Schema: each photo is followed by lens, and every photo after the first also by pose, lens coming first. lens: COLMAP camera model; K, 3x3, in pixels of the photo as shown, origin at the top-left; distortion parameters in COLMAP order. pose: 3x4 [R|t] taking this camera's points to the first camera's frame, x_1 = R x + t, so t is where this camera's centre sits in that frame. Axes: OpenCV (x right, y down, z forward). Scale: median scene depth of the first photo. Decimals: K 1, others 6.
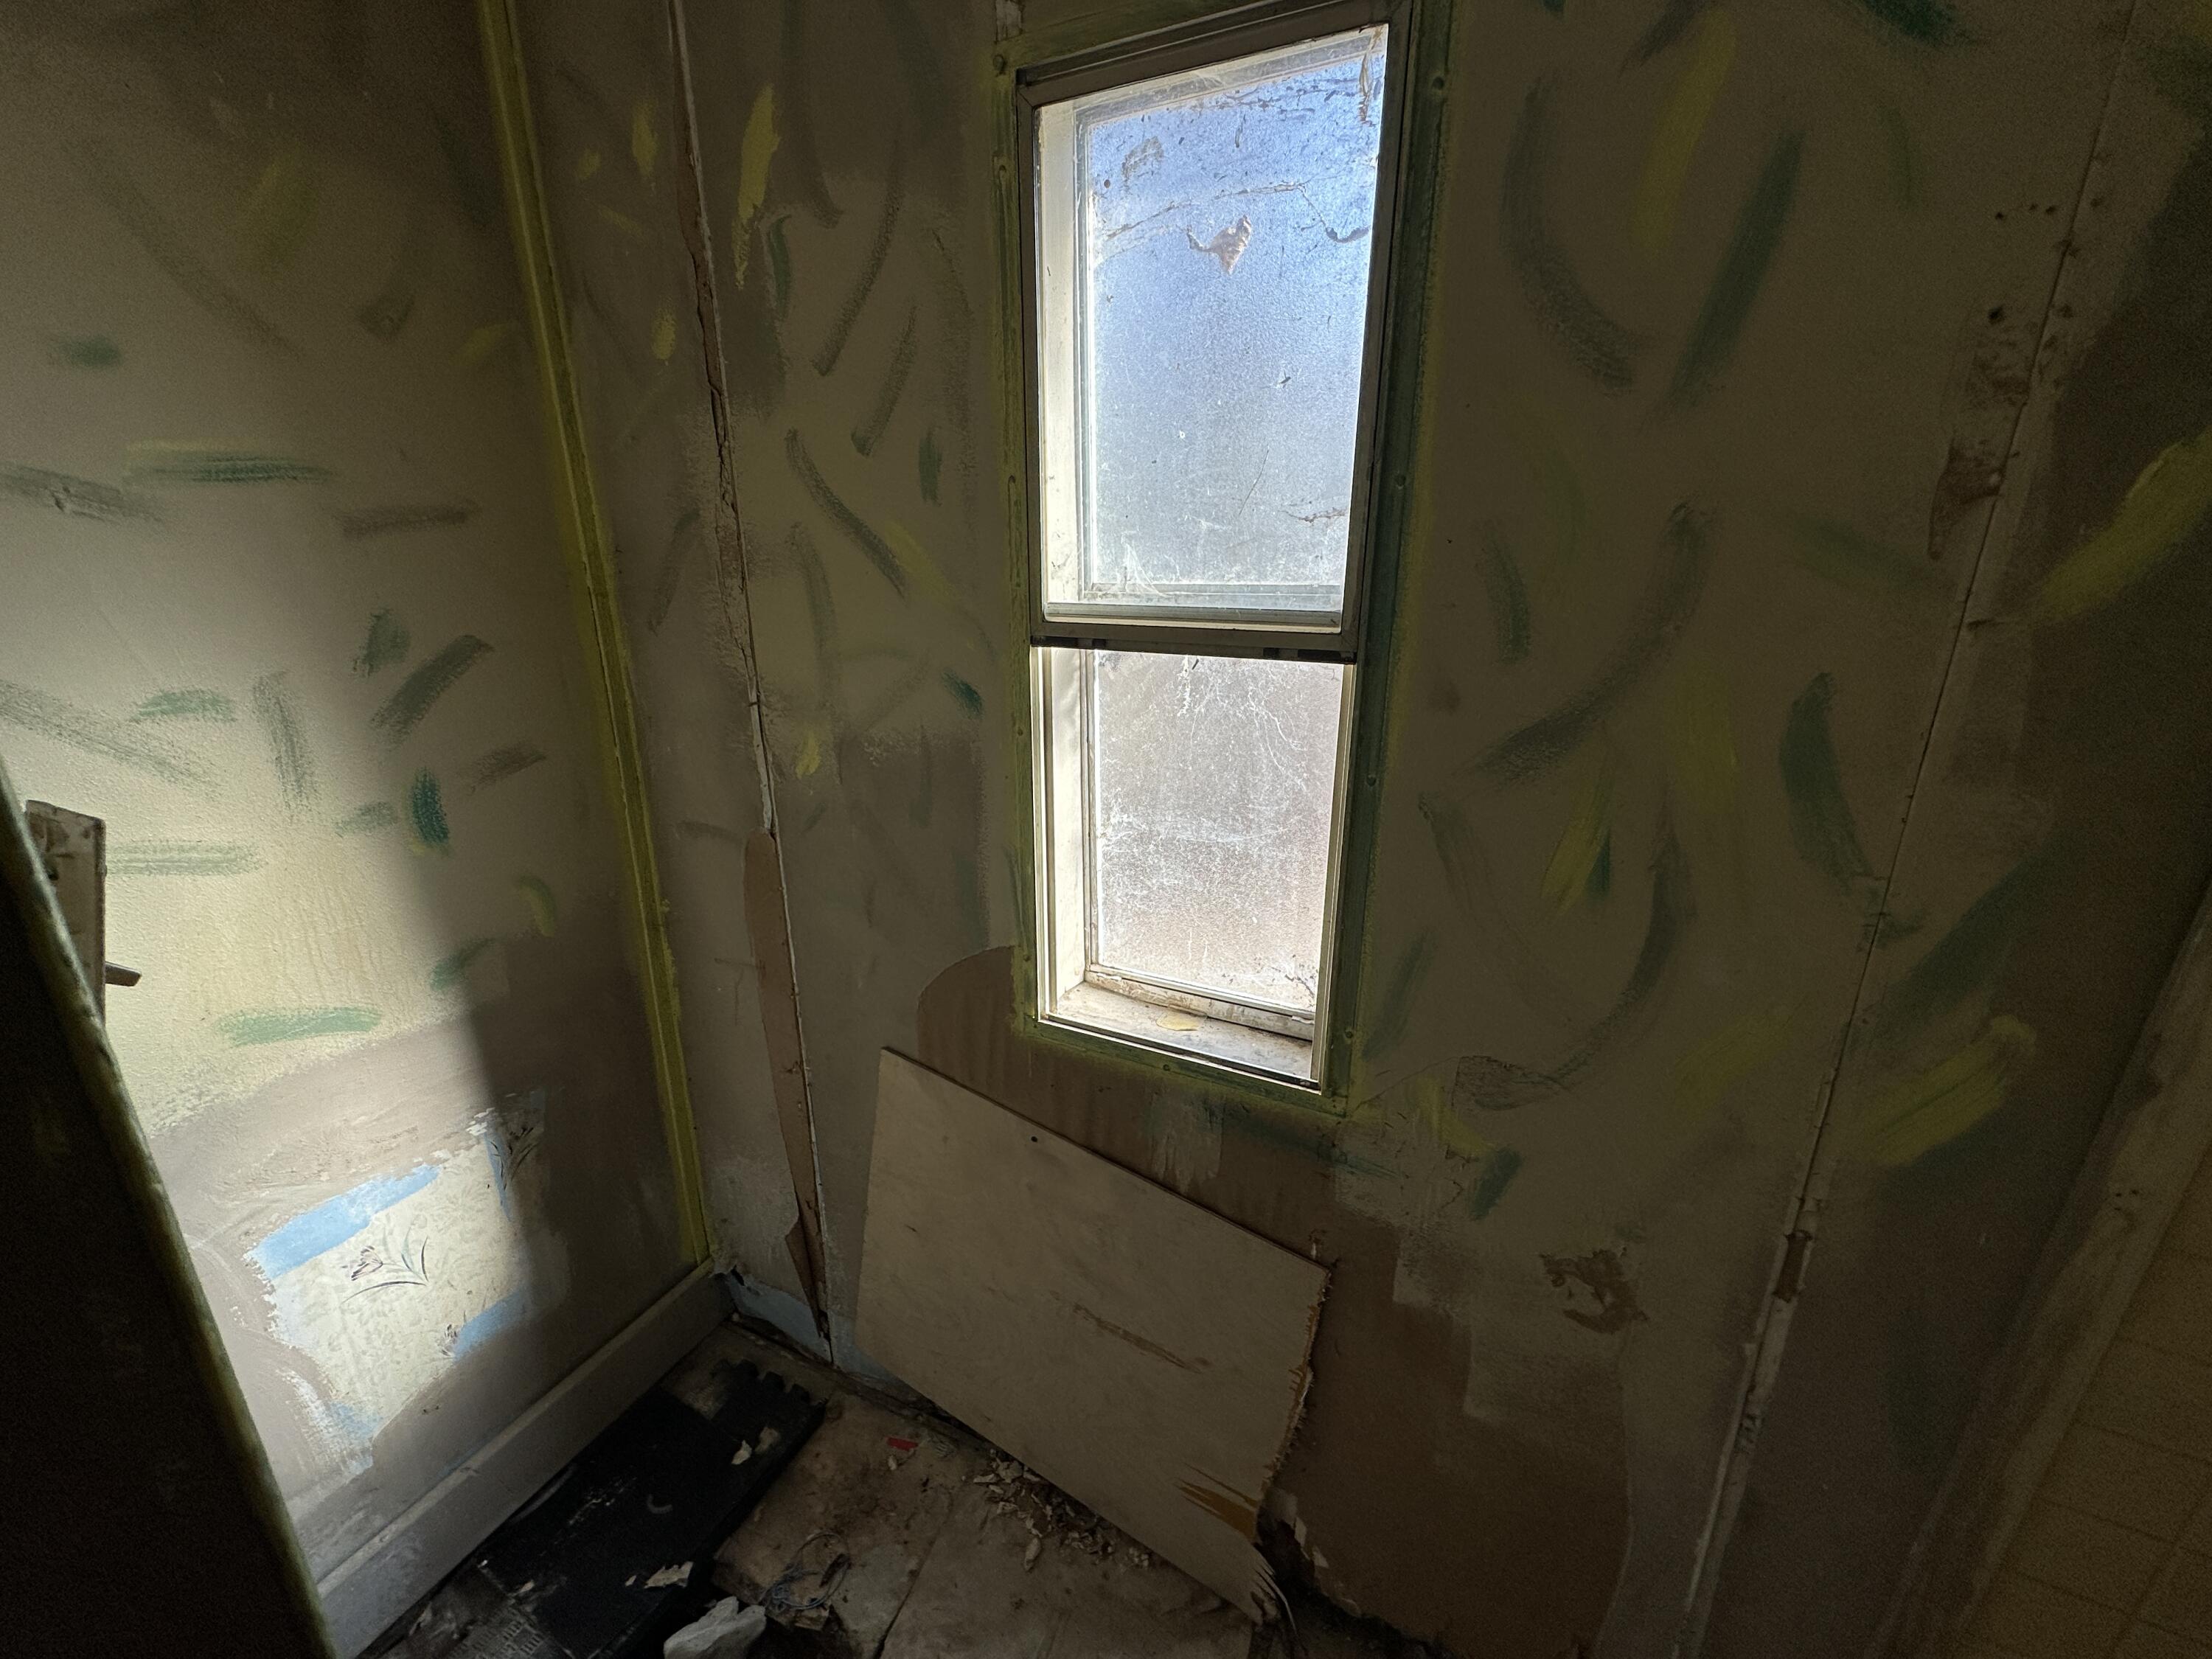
lens RADIAL K [[879.3, 0, 1106.0], [0, 879.3, 829.5], [0, 0, 1]] dist [-0.003704, -0.000230]
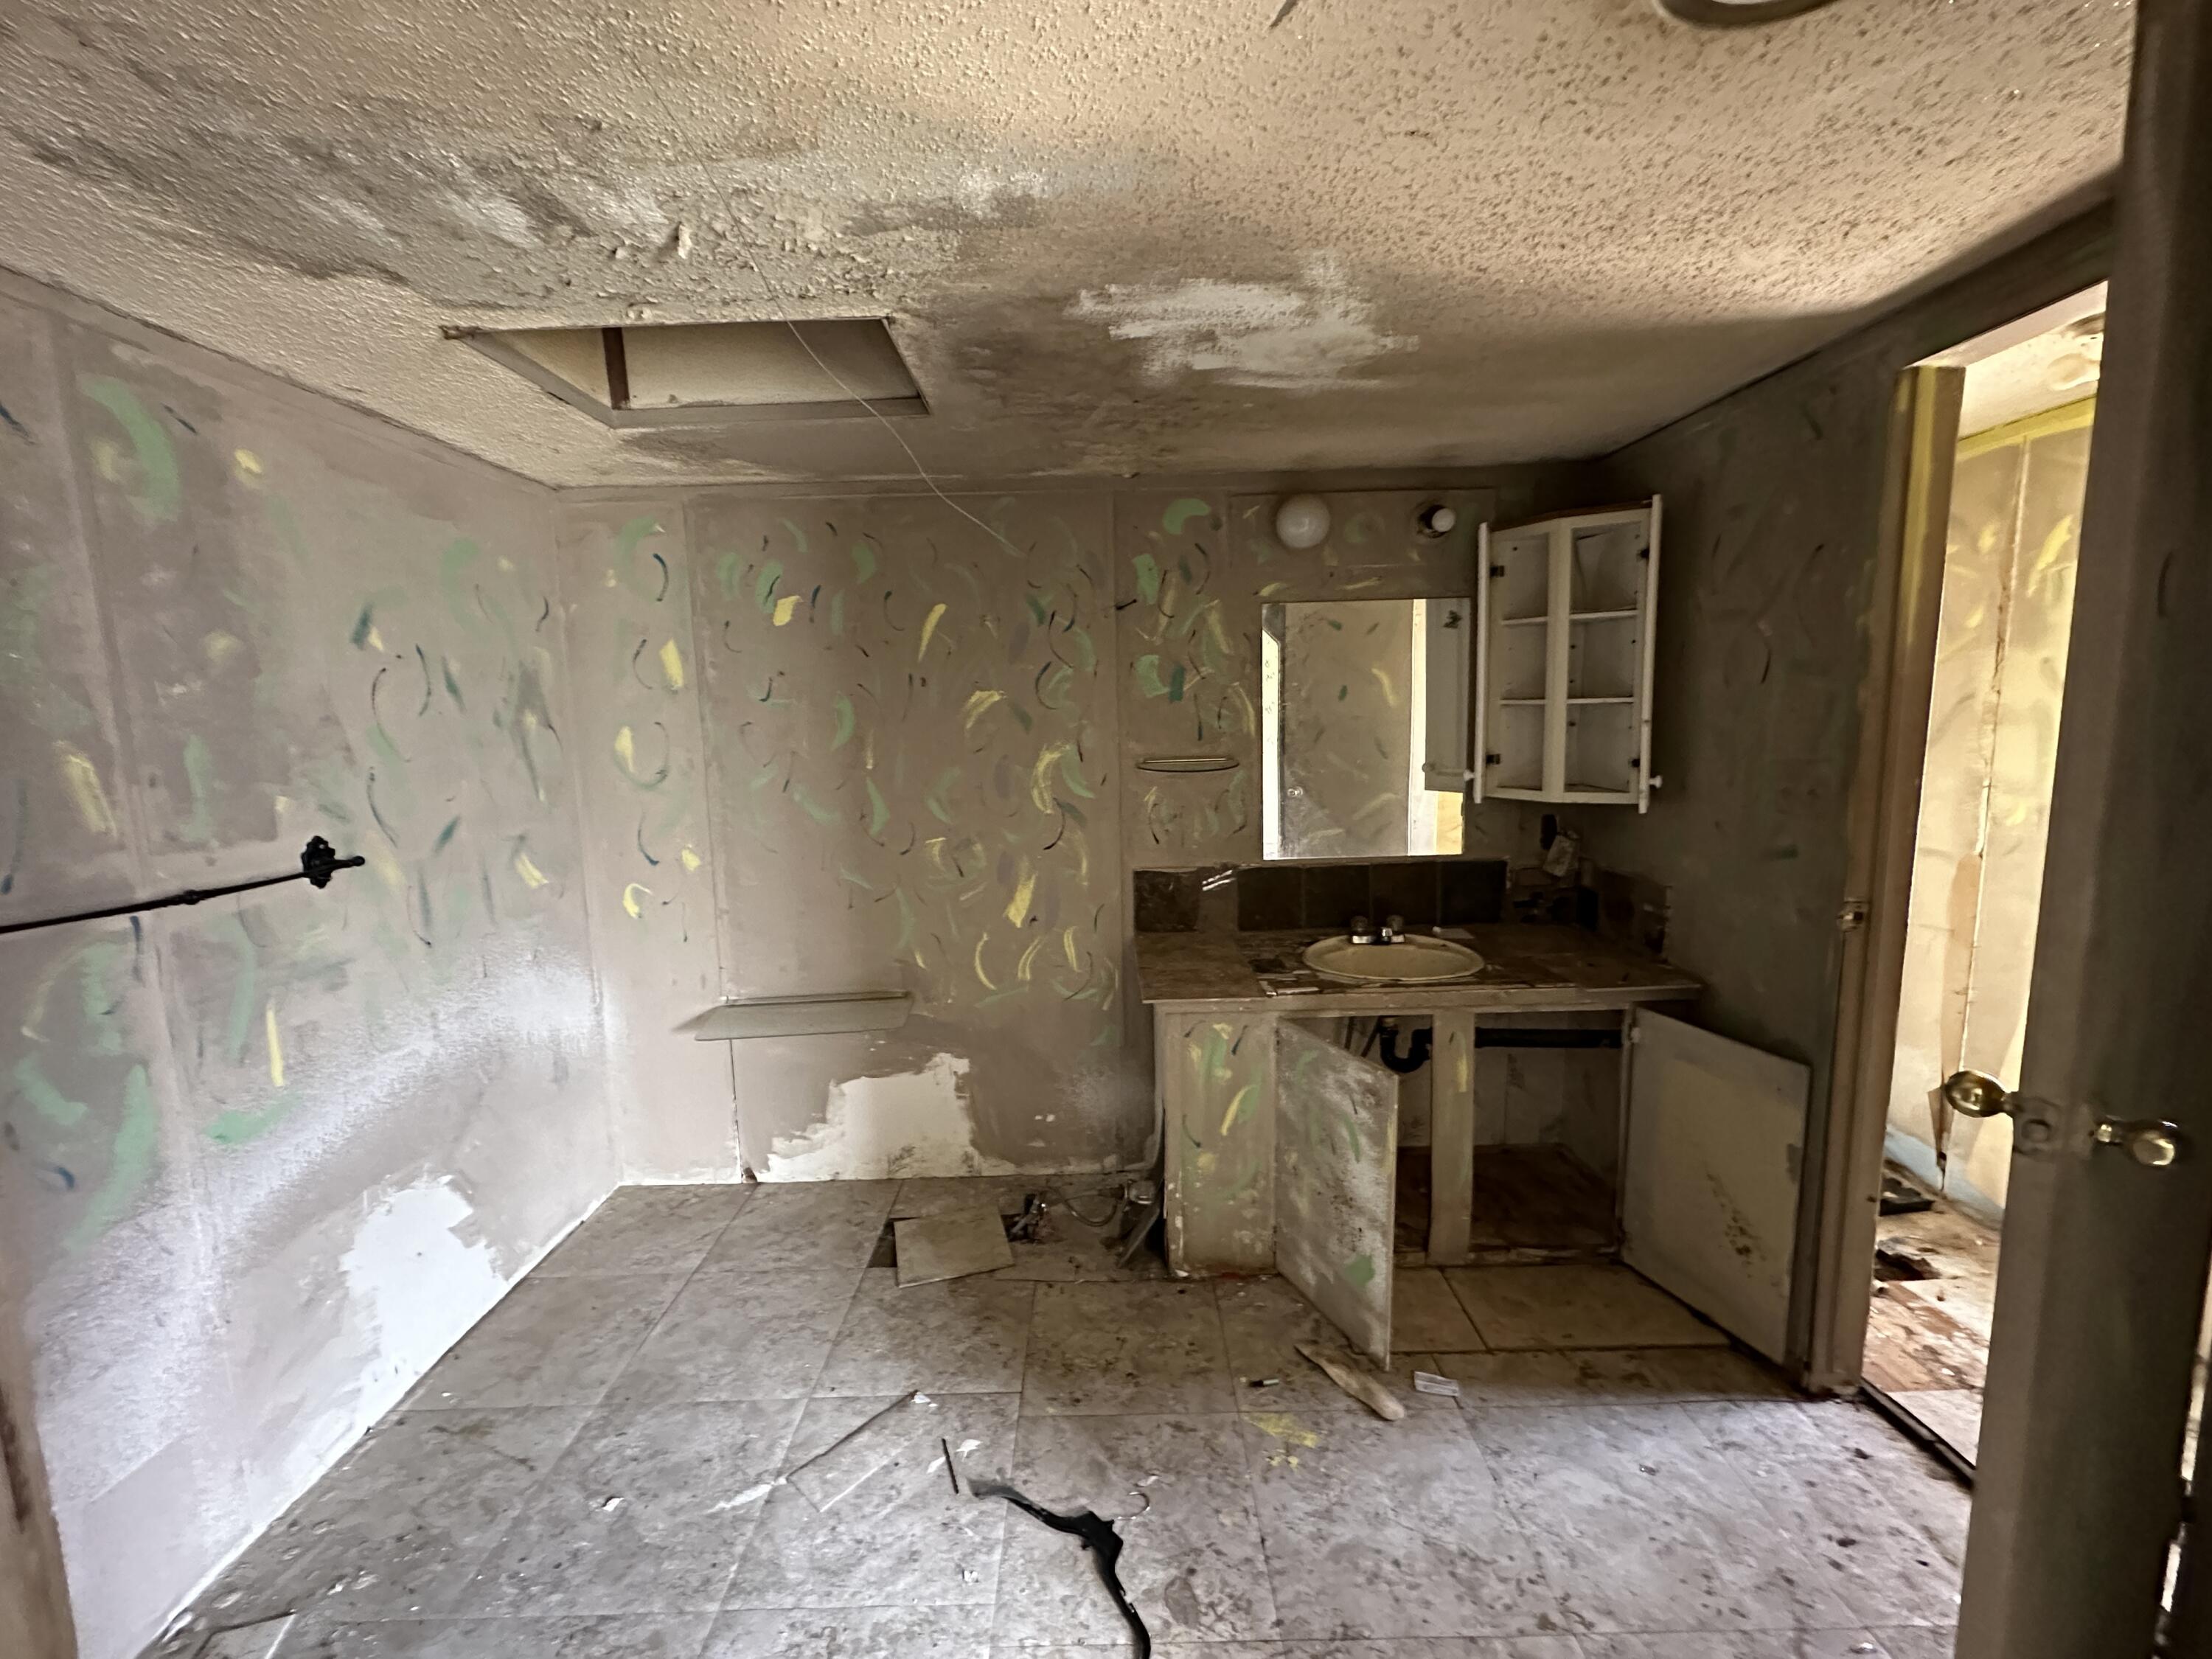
lens RADIAL K [[884.4, 0, 1106.0], [0, 884.4, 829.5], [0, 0, 1]] dist [-0.000769, 0.000504]
pose [[0.441939, 0.106009, -0.890759, 0.685077], [-0.250013, 0.968202, -0.008816, 0.625579], [0.861500, 0.226598, 0.454390, -2.149518]]
